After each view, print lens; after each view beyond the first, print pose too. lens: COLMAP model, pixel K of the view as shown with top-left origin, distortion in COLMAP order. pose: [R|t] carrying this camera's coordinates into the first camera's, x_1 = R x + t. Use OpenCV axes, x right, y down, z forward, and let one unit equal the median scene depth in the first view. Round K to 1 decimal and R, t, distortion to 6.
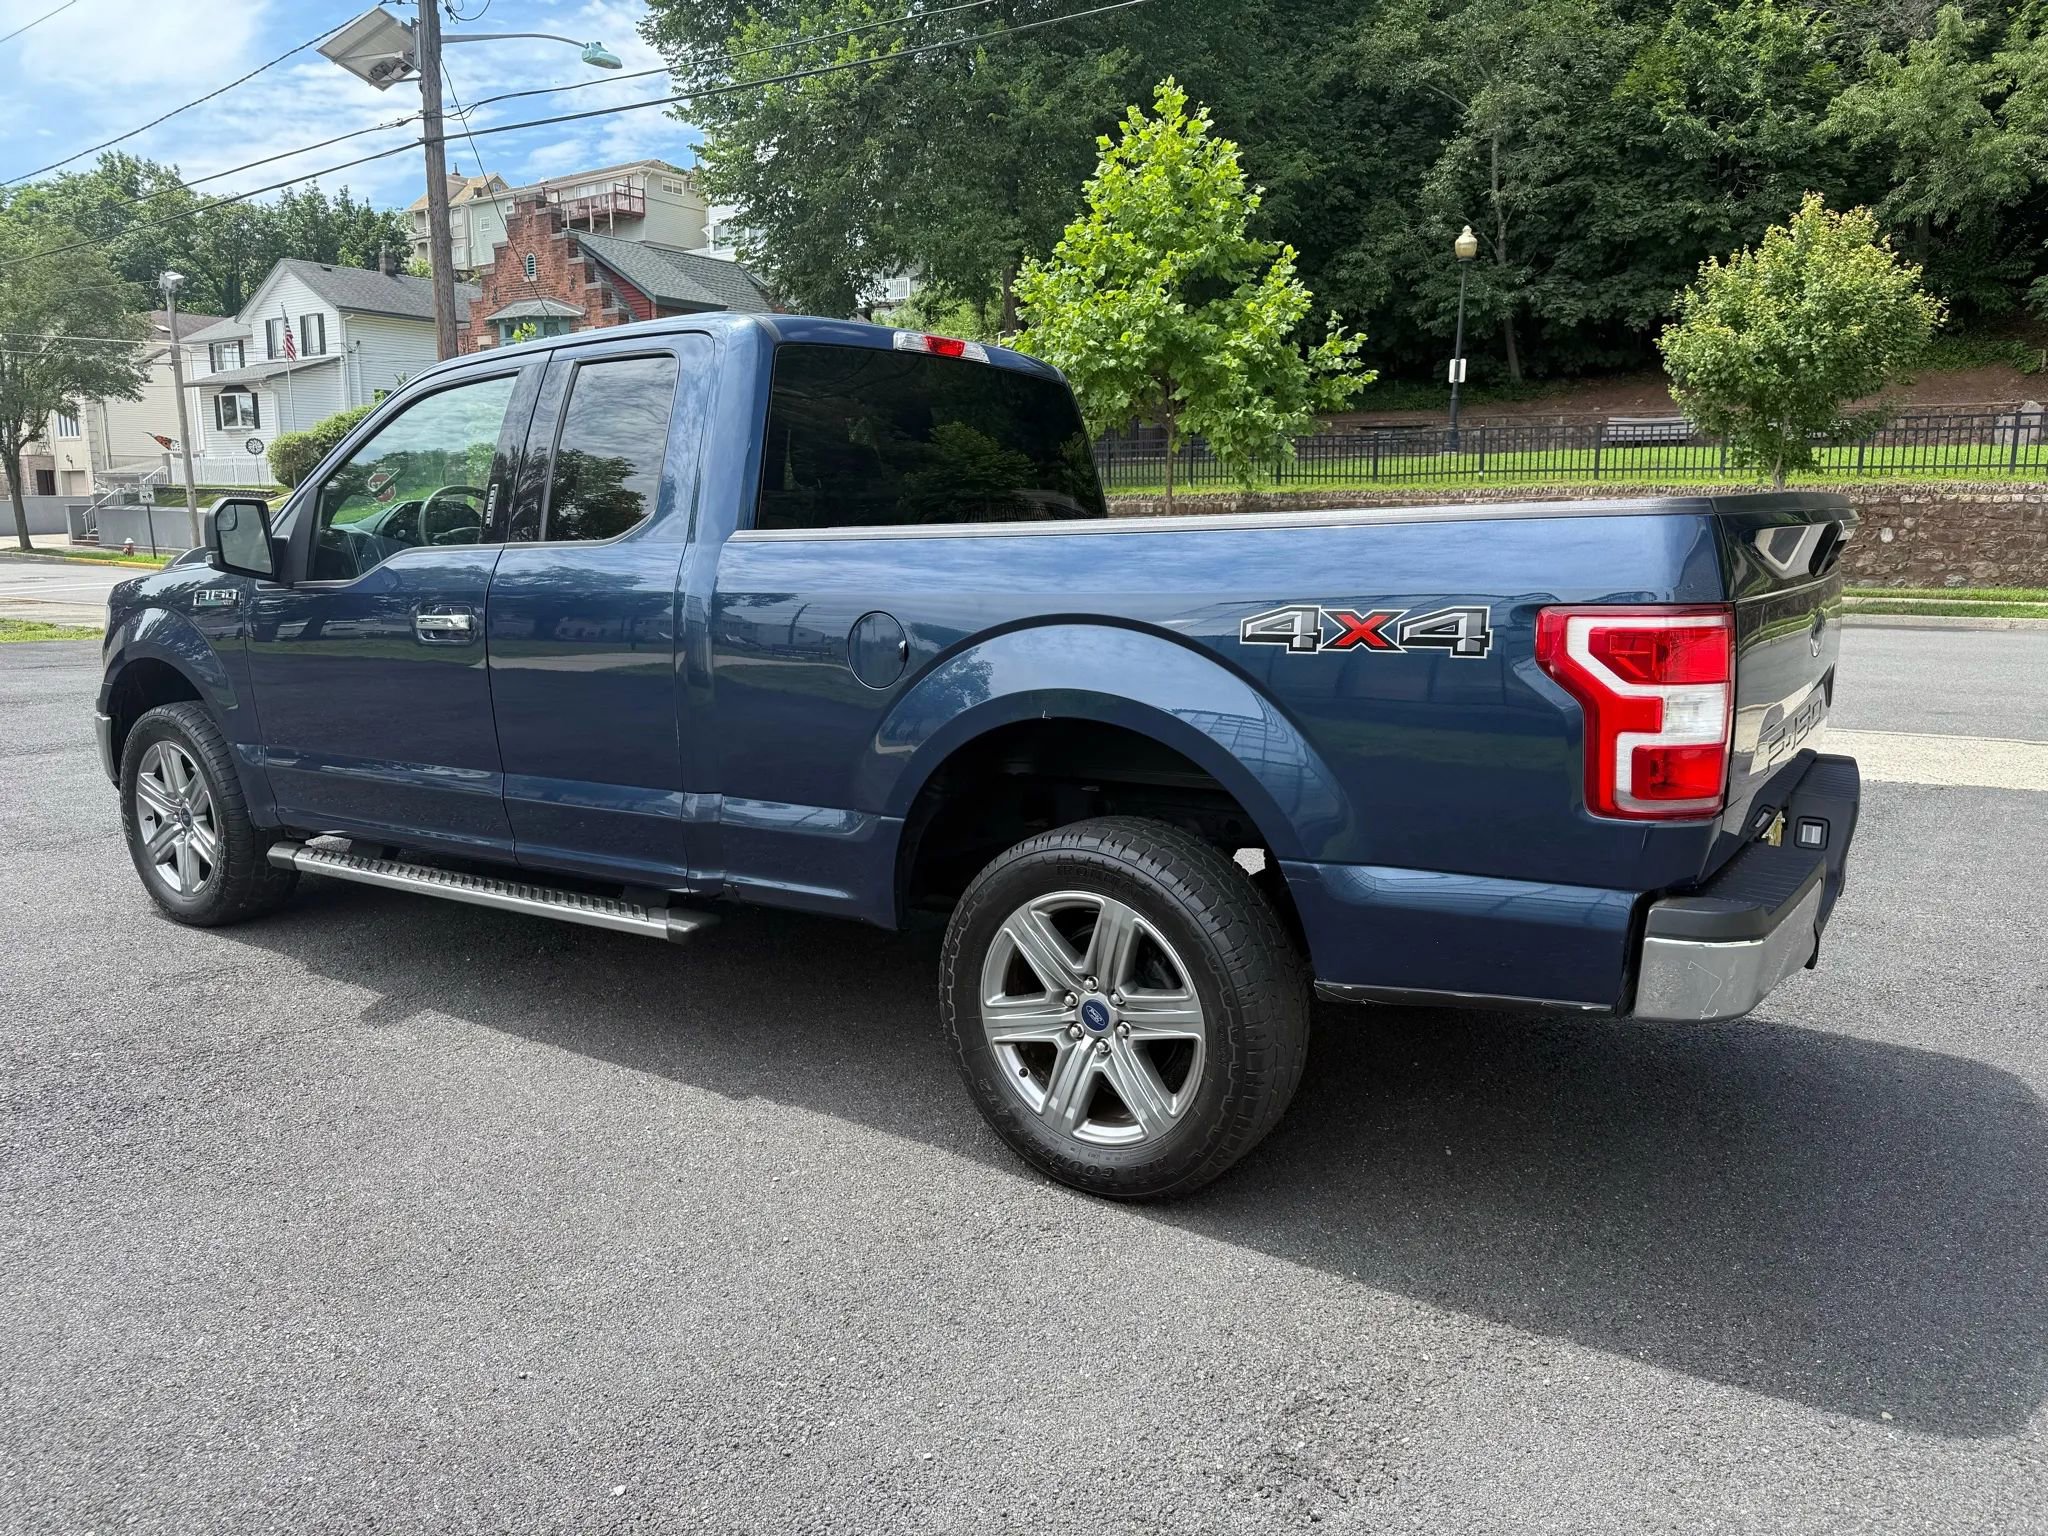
lens RADIAL K [[1461.8, 0, 1004.1], [0, 1461.8, 774.5], [0, 0, 1]] dist [0.030096, -0.031331]
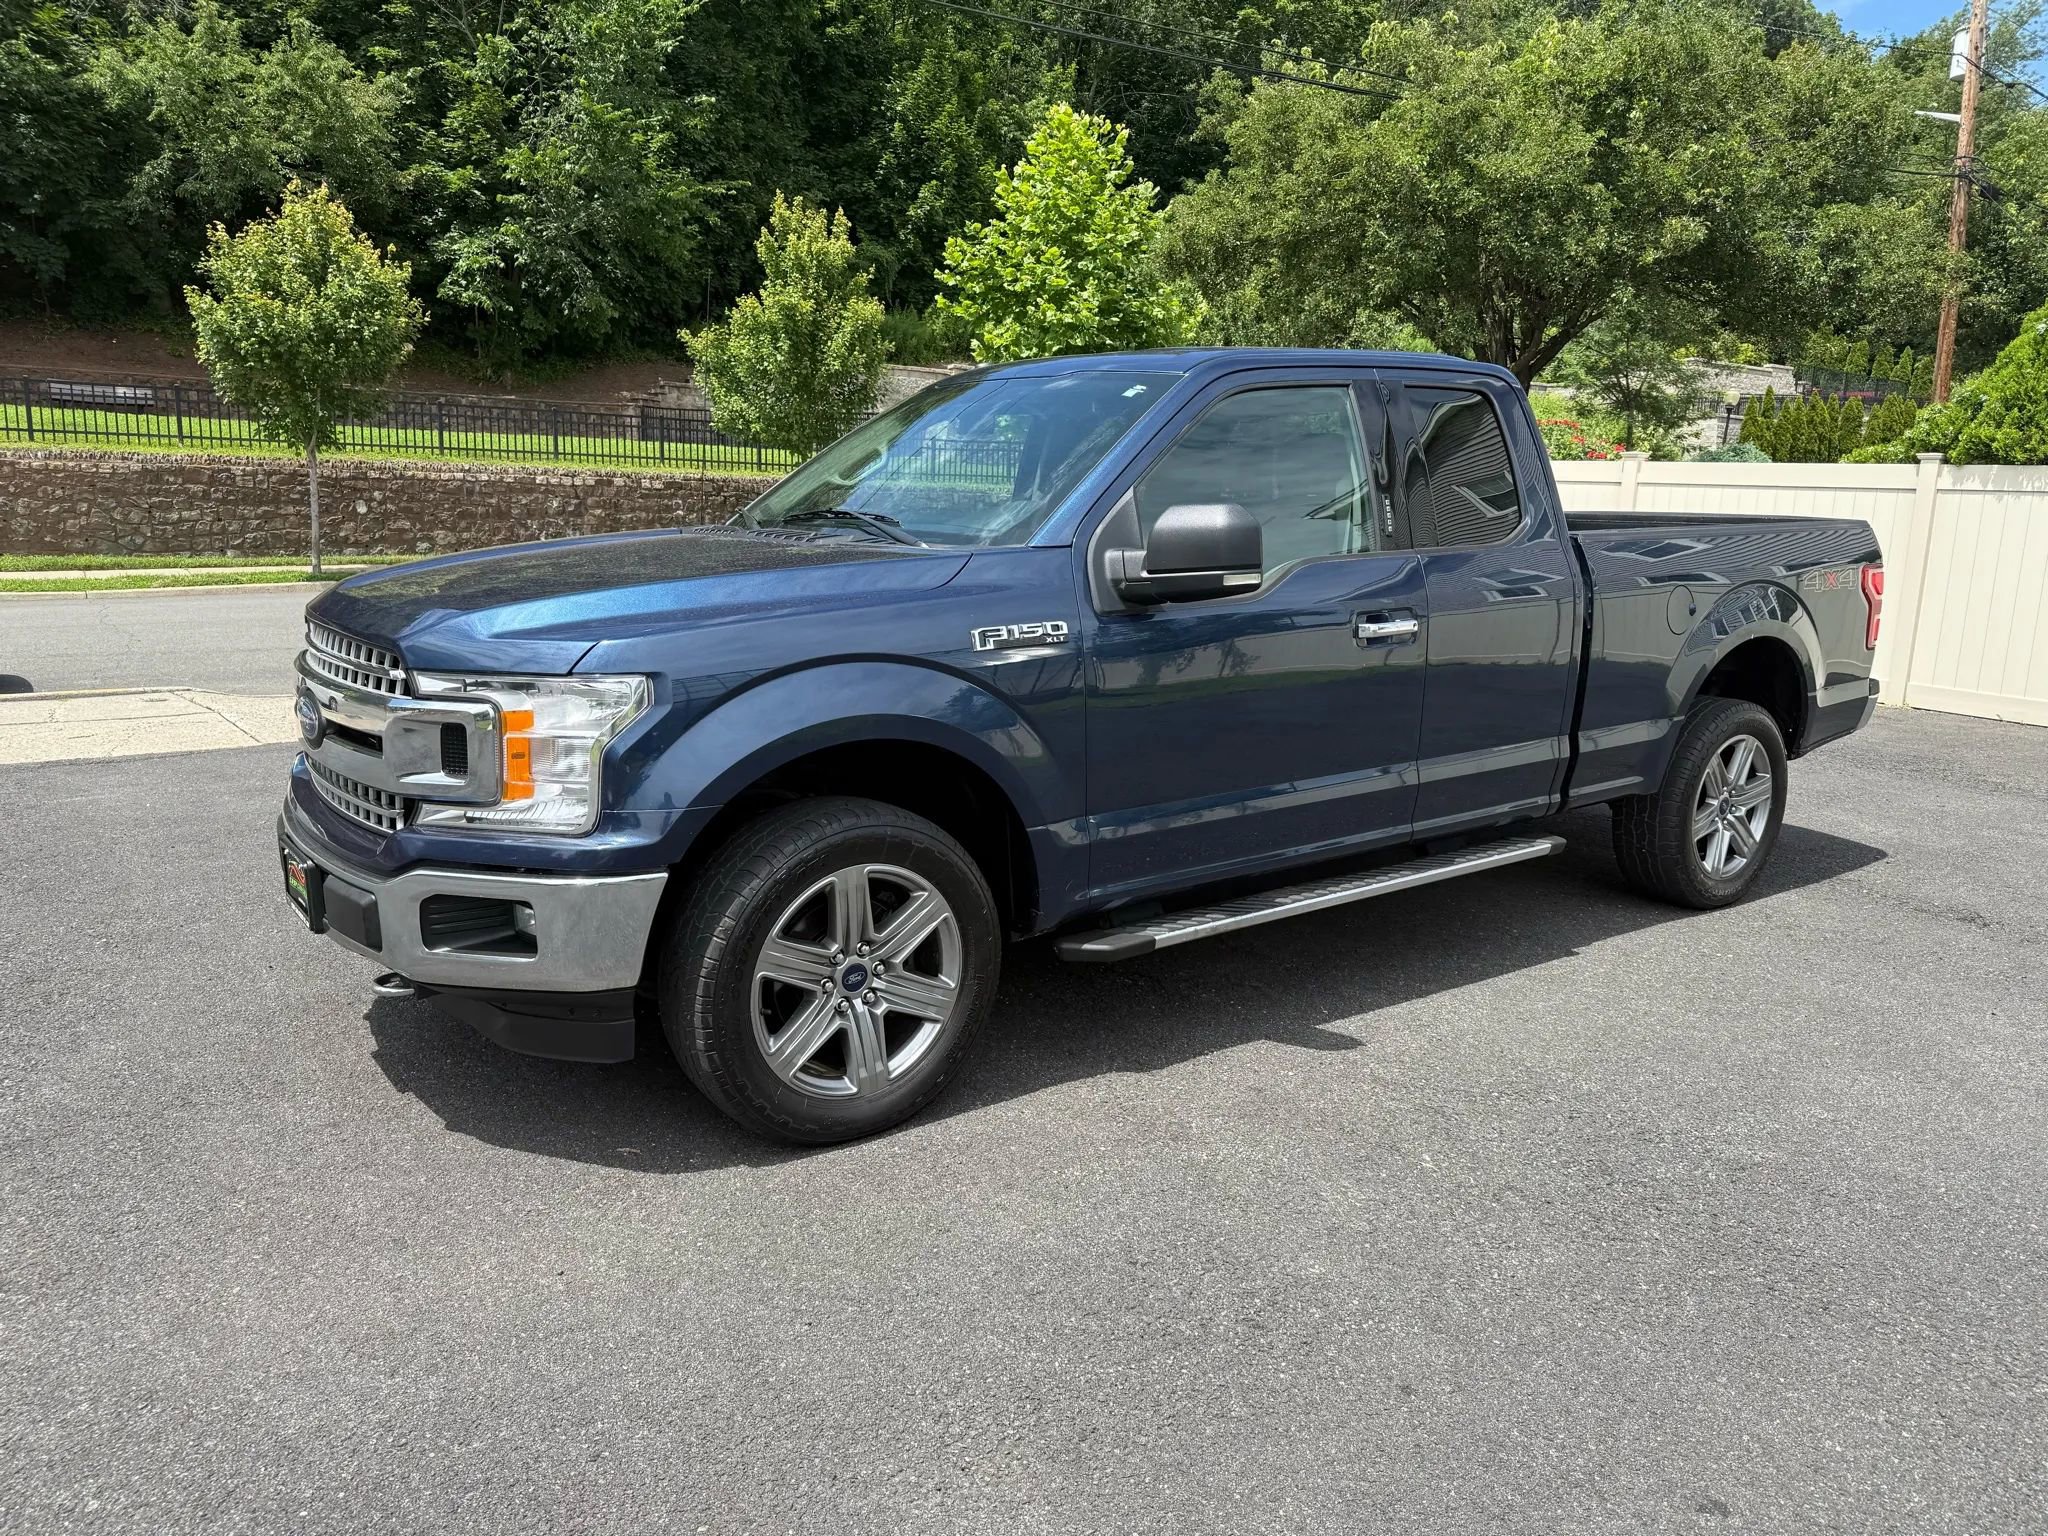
lens RADIAL K [[1461.8, 0, 1019.0], [0, 1461.8, 768.5], [0, 0, 1]] dist [0.030096, -0.031331]
pose [[0.336956, -0.162863, 0.927328, -0.262247], [0.143242, 0.982328, 0.120474, -0.030748], [-0.930560, 0.092238, 0.354330, 0.161563]]
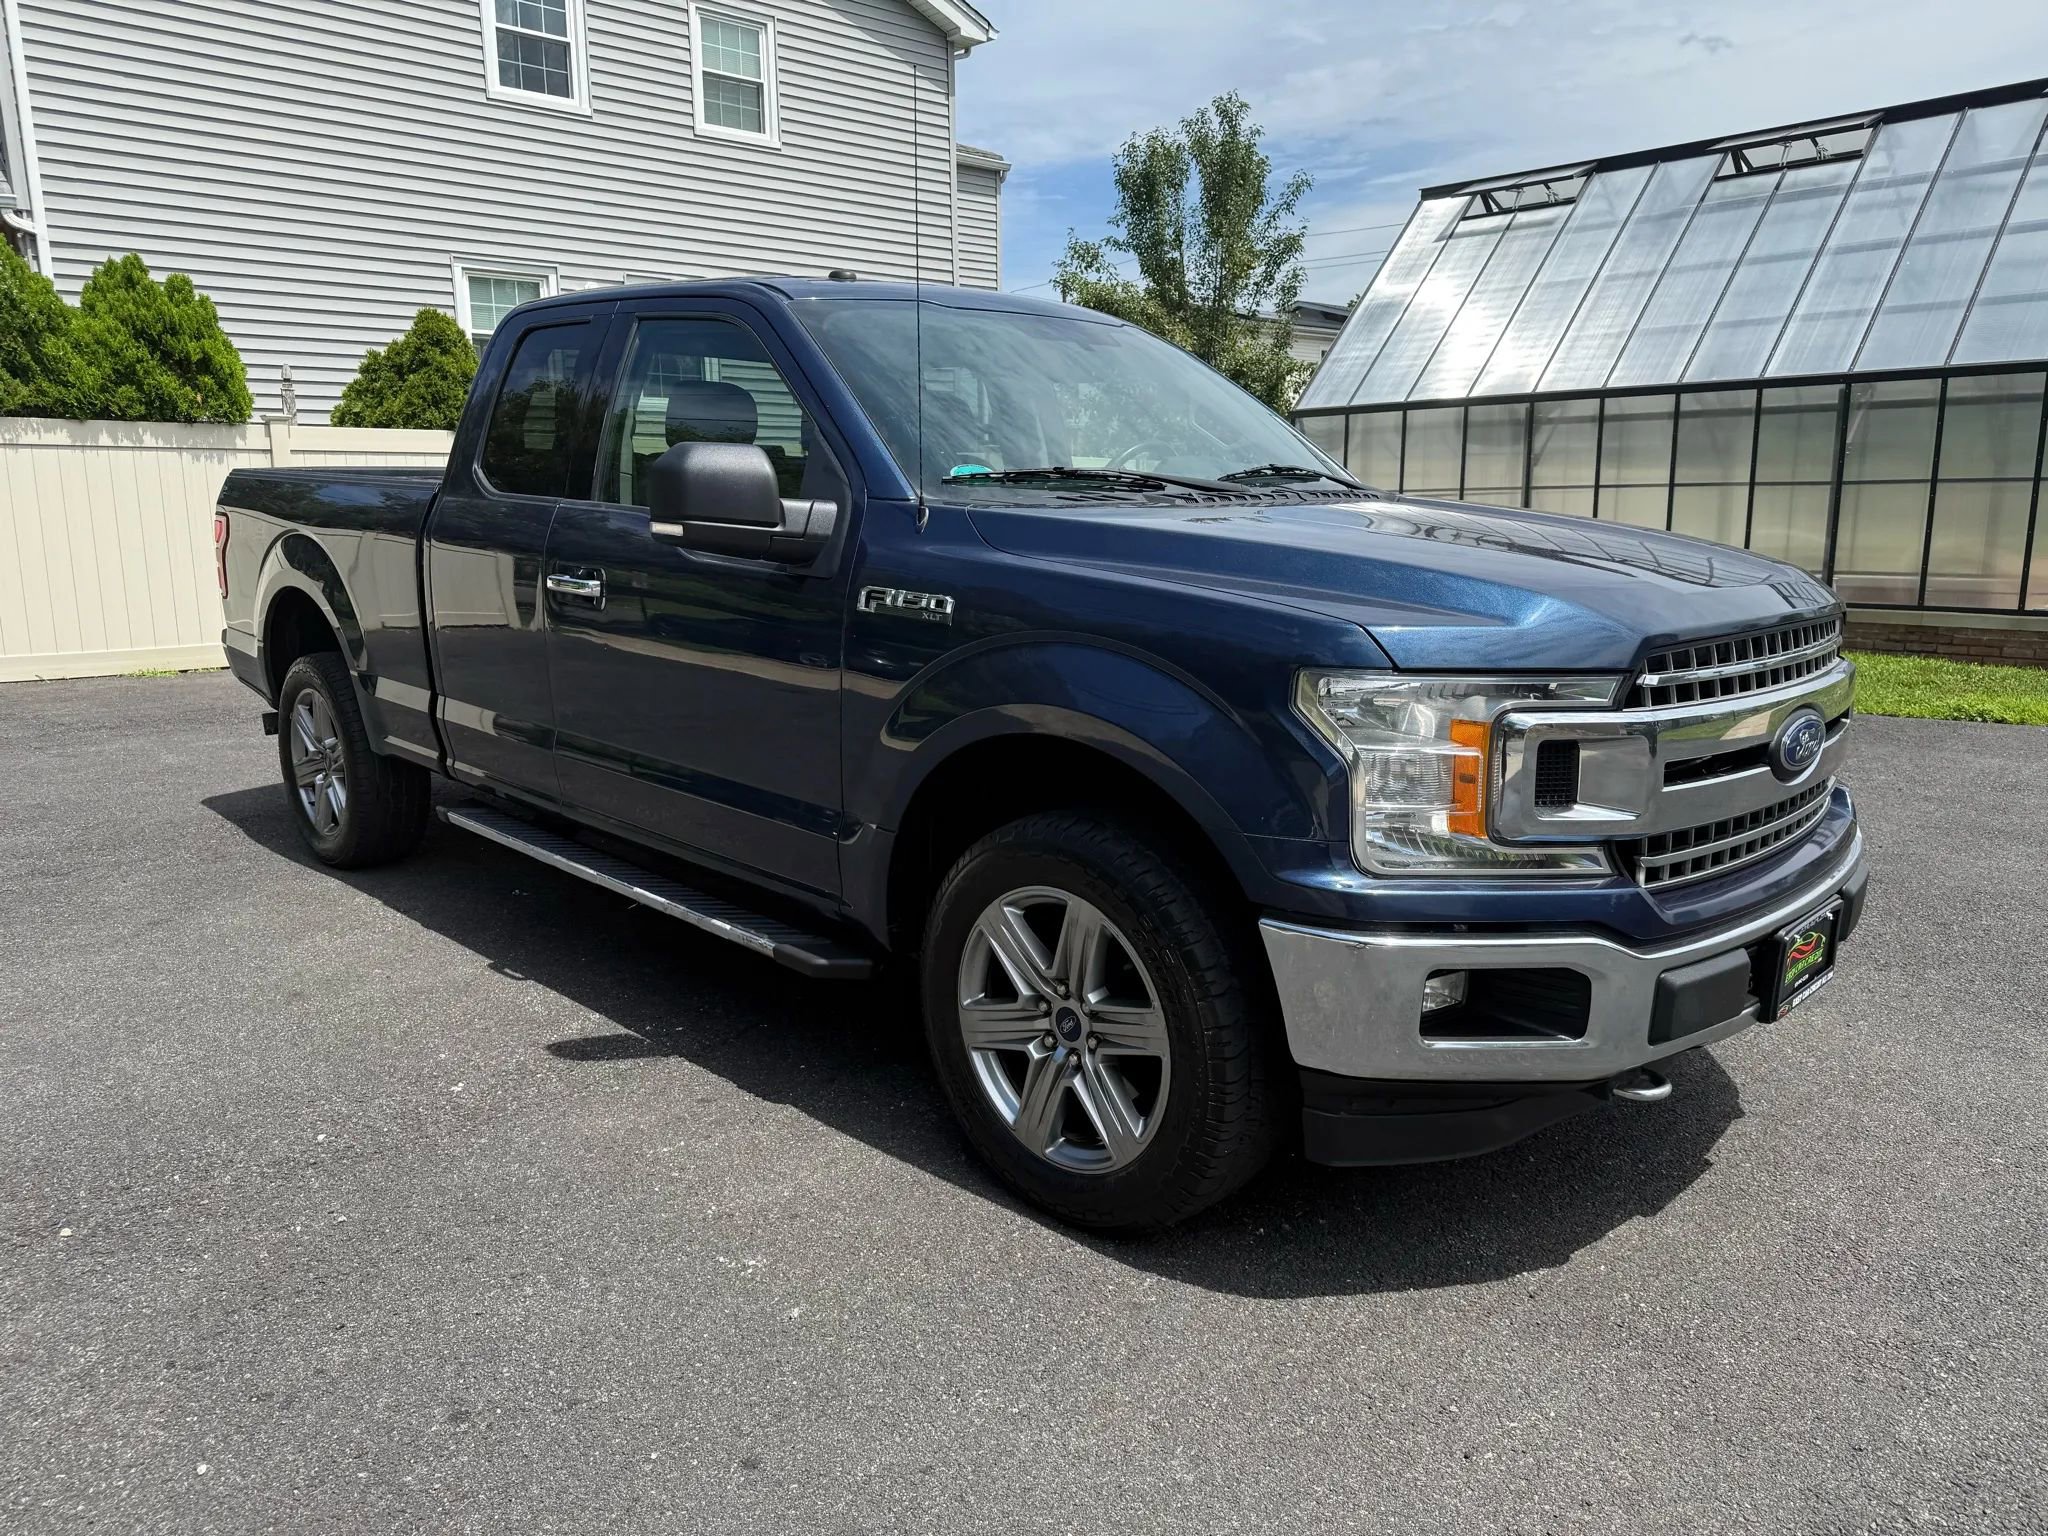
lens RADIAL K [[1461.8, 0, 1007.6], [0, 1461.8, 779.4], [0, 0, 1]] dist [0.030096, -0.031331]
pose [[-0.980195, -0.034291, 0.195042, -0.100220], [0.040291, 0.929763, 0.365948, -0.072526], [-0.193891, 0.366559, -0.909968, 0.412807]]
